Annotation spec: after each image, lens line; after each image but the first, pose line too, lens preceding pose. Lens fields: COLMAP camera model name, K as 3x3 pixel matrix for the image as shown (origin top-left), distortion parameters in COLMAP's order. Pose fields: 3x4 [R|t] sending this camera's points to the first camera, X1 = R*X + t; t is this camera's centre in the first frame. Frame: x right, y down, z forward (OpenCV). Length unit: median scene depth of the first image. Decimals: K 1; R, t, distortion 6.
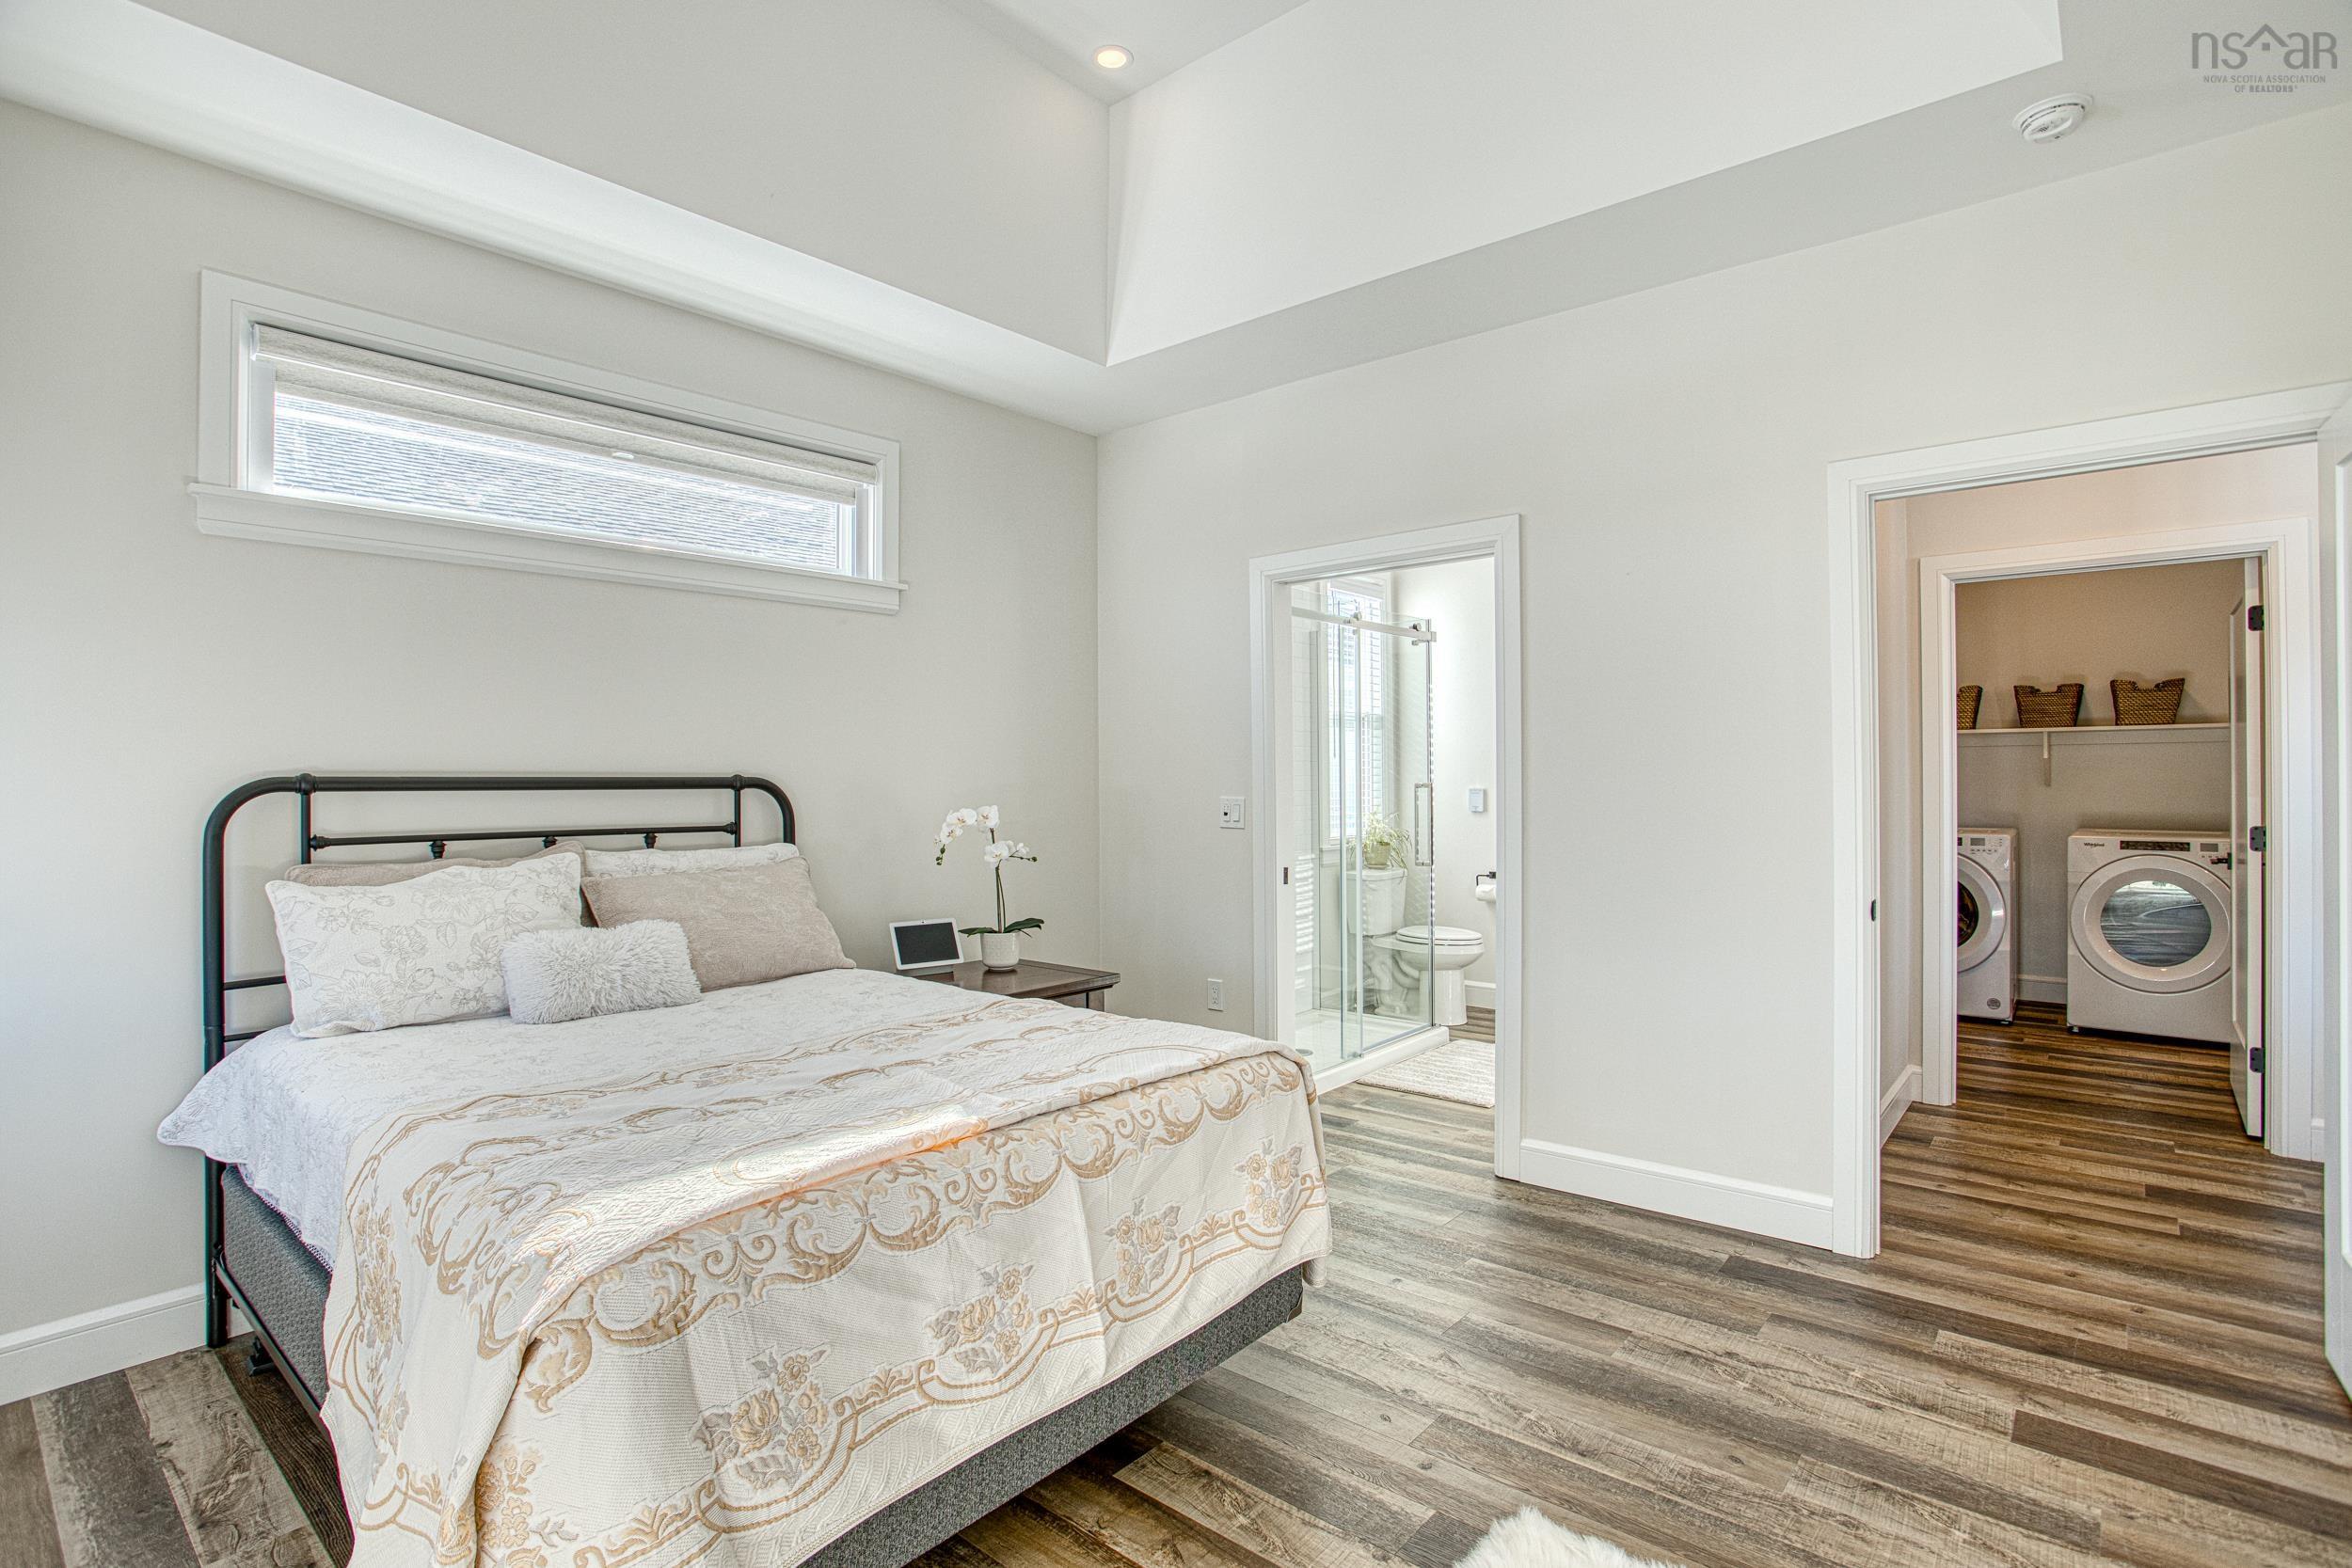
lens RADIAL K [[1154.3, 0, 1177.4], [0, 1154.3, 777.7], [0, 0, 1]] dist [-0.072510, 0.030632]
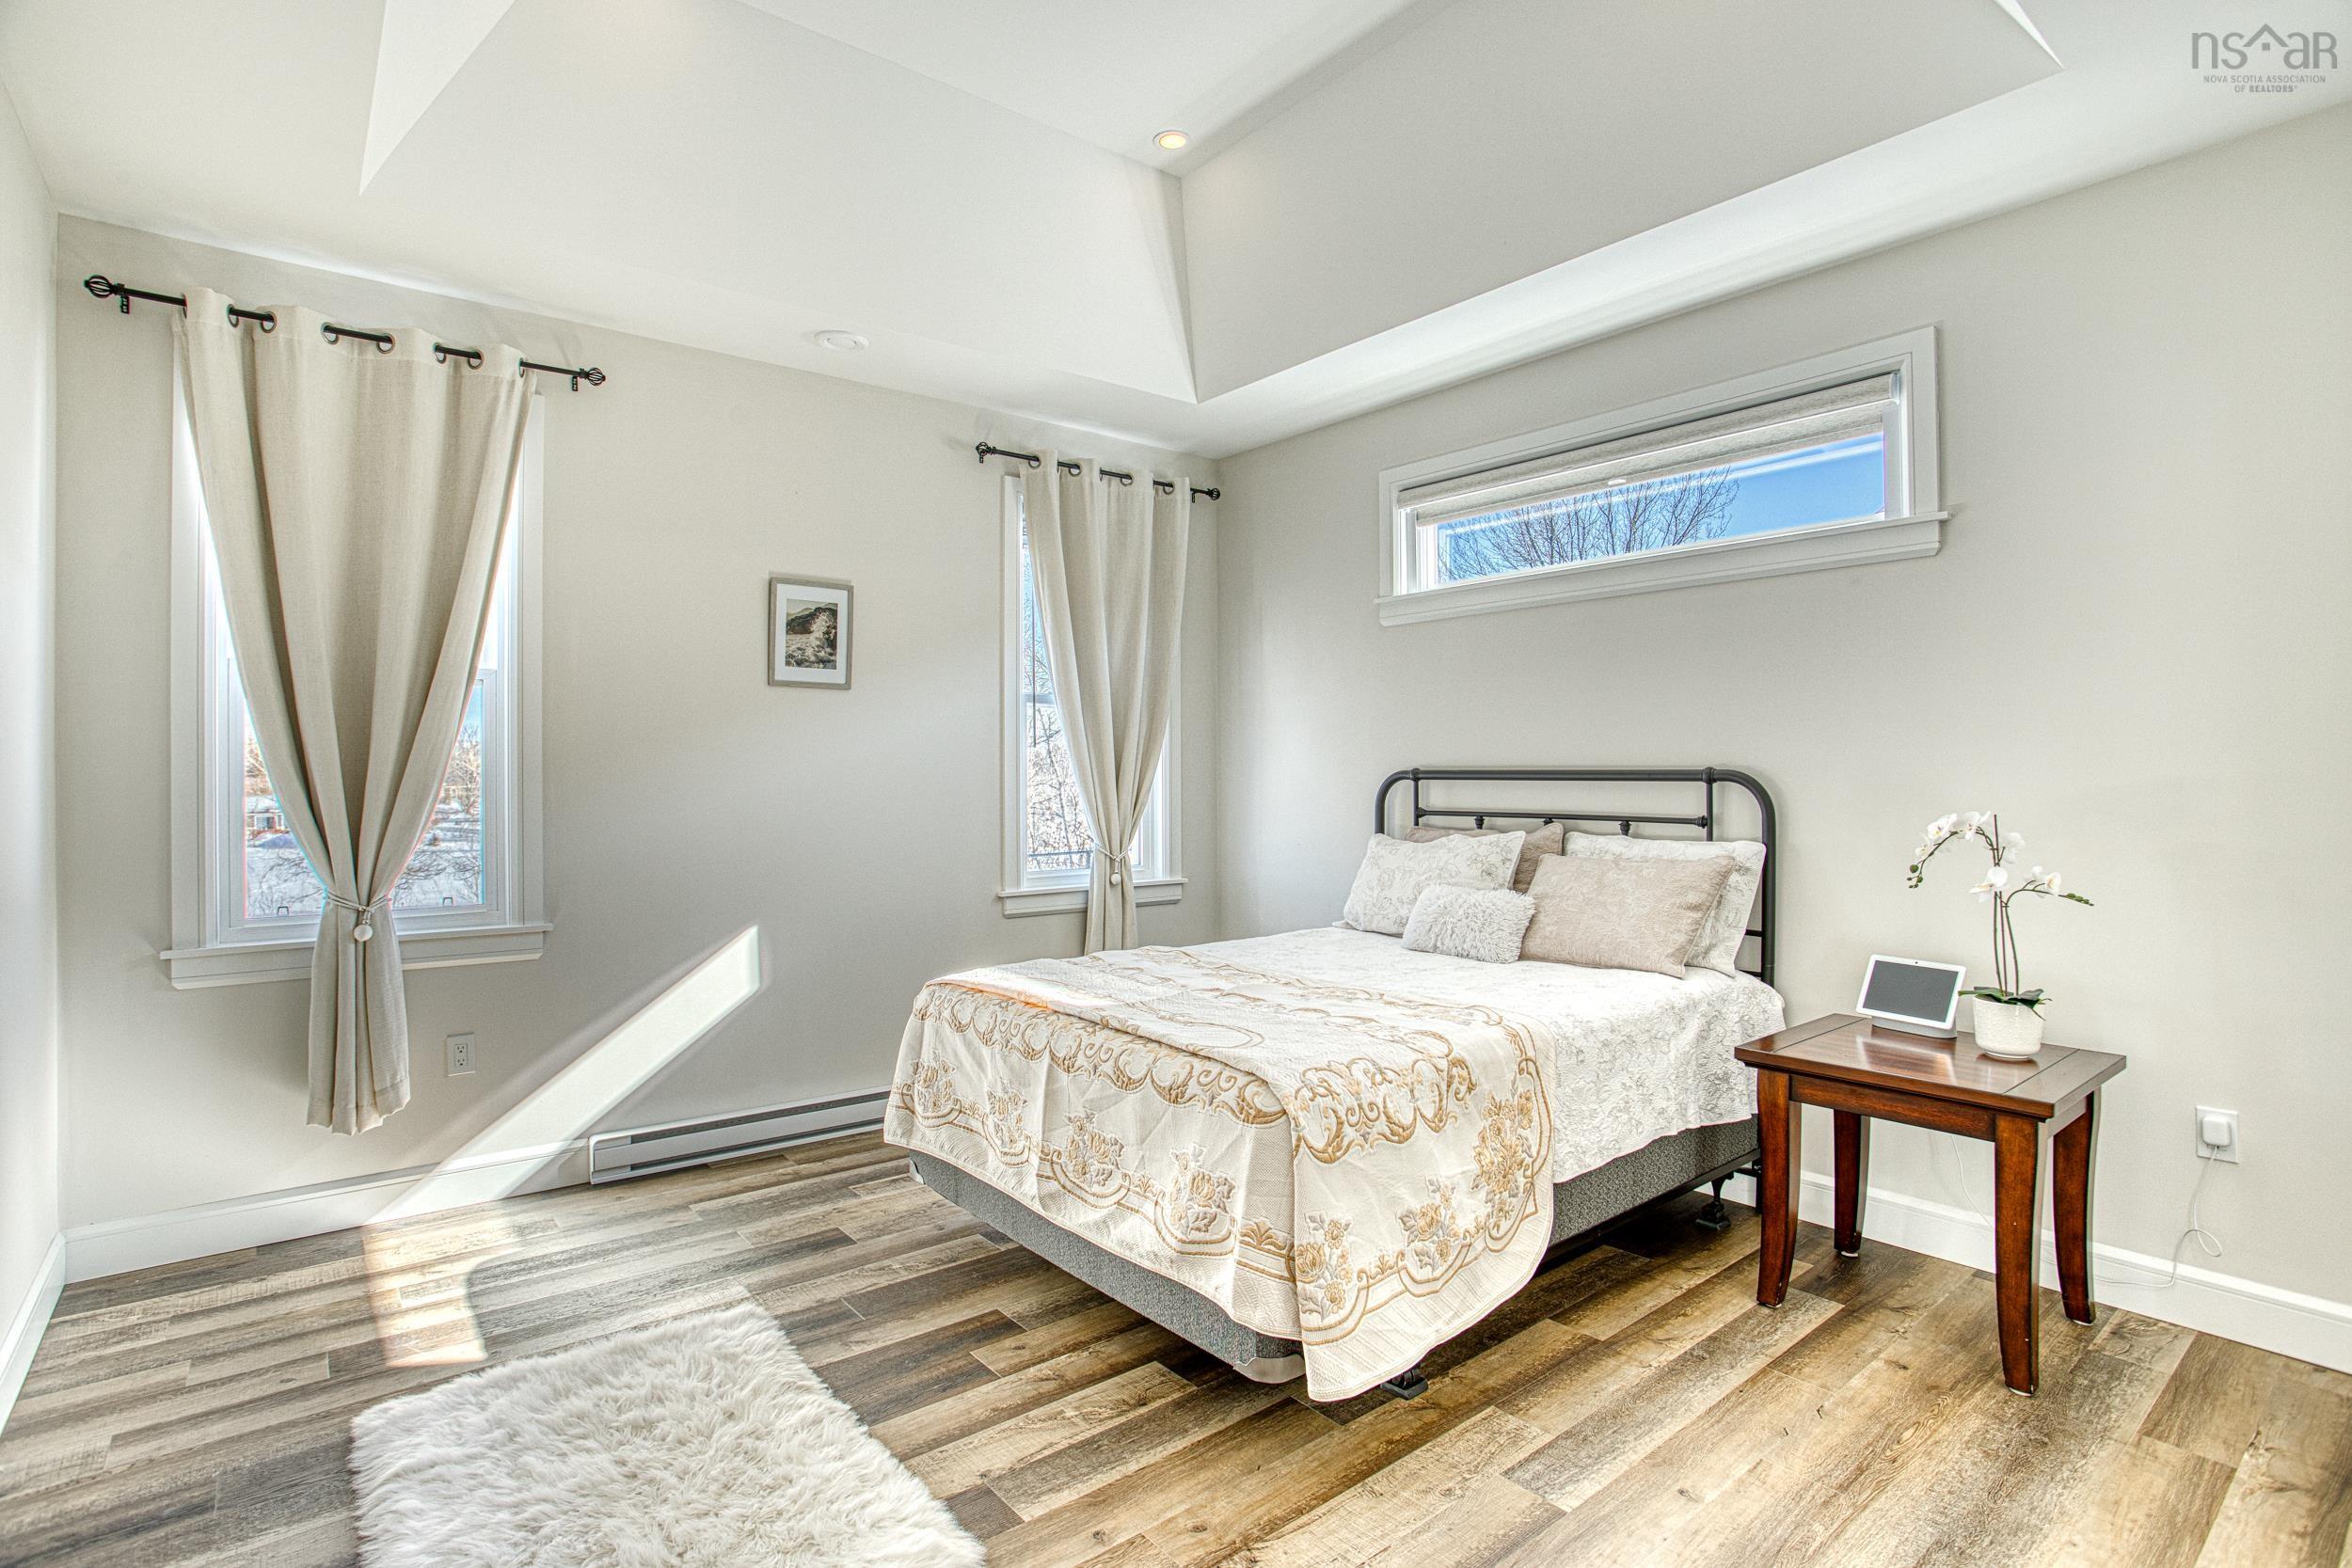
lens RADIAL K [[1154.3, 0, 1177.4], [0, 1154.3, 777.7], [0, 0, 1]] dist [-0.072510, 0.030632]
pose [[-0.190290, 0.008950, -0.981687, 0.861155], [0.005968, 0.999951, 0.007960, -0.005411], [0.981710, -0.004344, -0.190334, 0.972156]]
